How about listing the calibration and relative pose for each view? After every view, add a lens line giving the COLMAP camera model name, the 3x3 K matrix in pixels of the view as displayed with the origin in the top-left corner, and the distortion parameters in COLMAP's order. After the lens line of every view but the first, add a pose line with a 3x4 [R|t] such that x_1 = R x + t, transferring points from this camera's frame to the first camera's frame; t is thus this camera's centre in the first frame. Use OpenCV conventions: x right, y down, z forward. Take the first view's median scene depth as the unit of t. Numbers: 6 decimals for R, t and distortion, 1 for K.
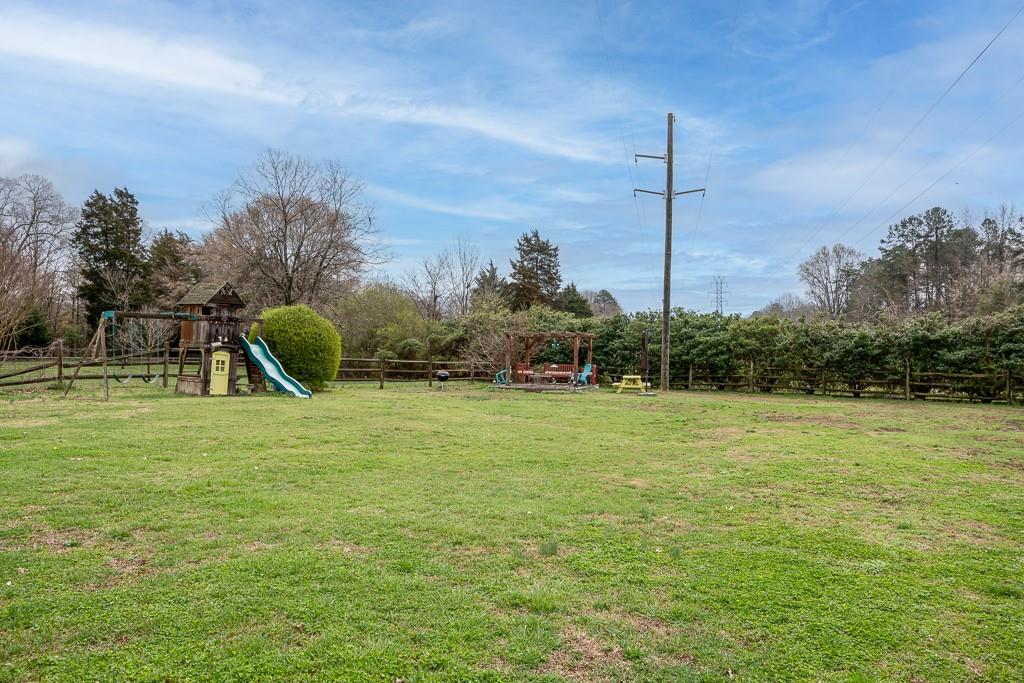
lens RADIAL K [[699.8, 0, 512.0], [0, 699.8, 341.5], [0, 0, 1]] dist [0.012933, -0.000951]
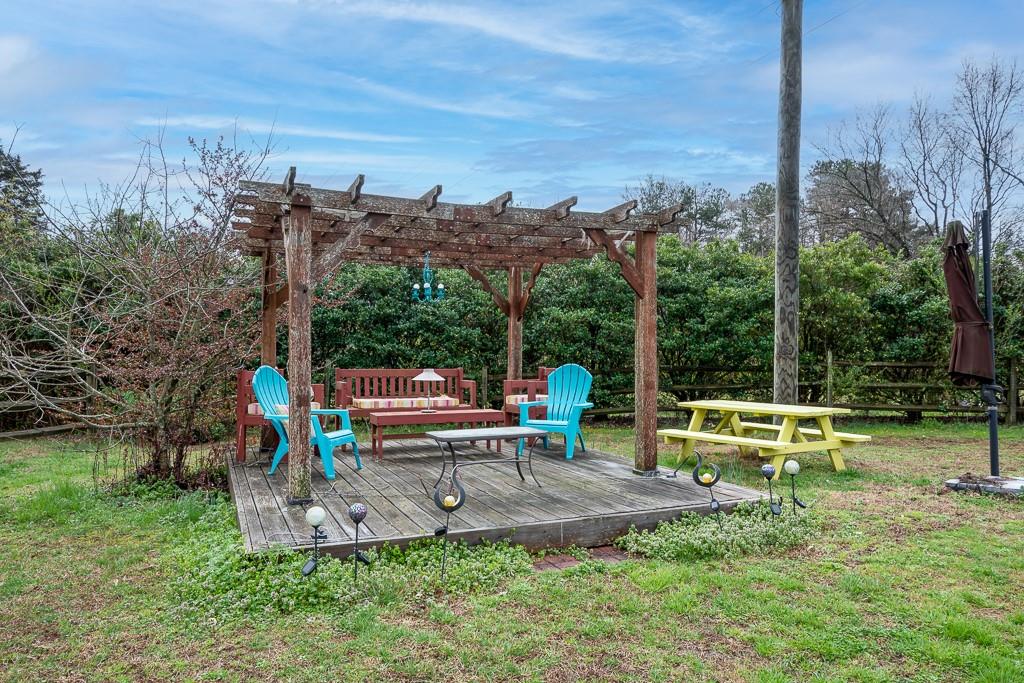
lens RADIAL K [[699.8, 0, 512.0], [0, 699.8, 341.5], [0, 0, 1]] dist [0.012933, -0.000951]
pose [[0.749787, -0.000648, 0.661679, -0.084597], [0.000110, 1.000000, 0.000855, 0.023349], [-0.661680, -0.000568, 0.749786, 0.830323]]
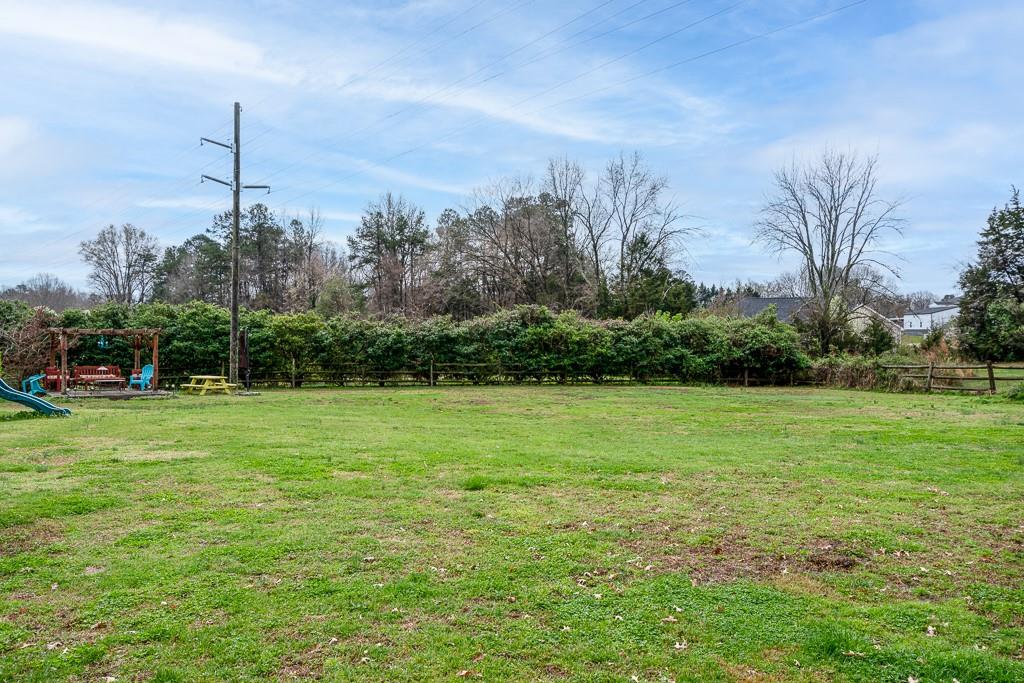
lens RADIAL K [[800.7, 0, 512.0], [0, 800.7, 341.5], [0, 0, 1]] dist [-0.010863, -0.002966]
pose [[0.577584, -0.006408, 0.816306, -0.455597], [-0.004571, 0.999928, 0.011084, -0.010654], [-0.816318, -0.010133, 0.577513, 0.052532]]
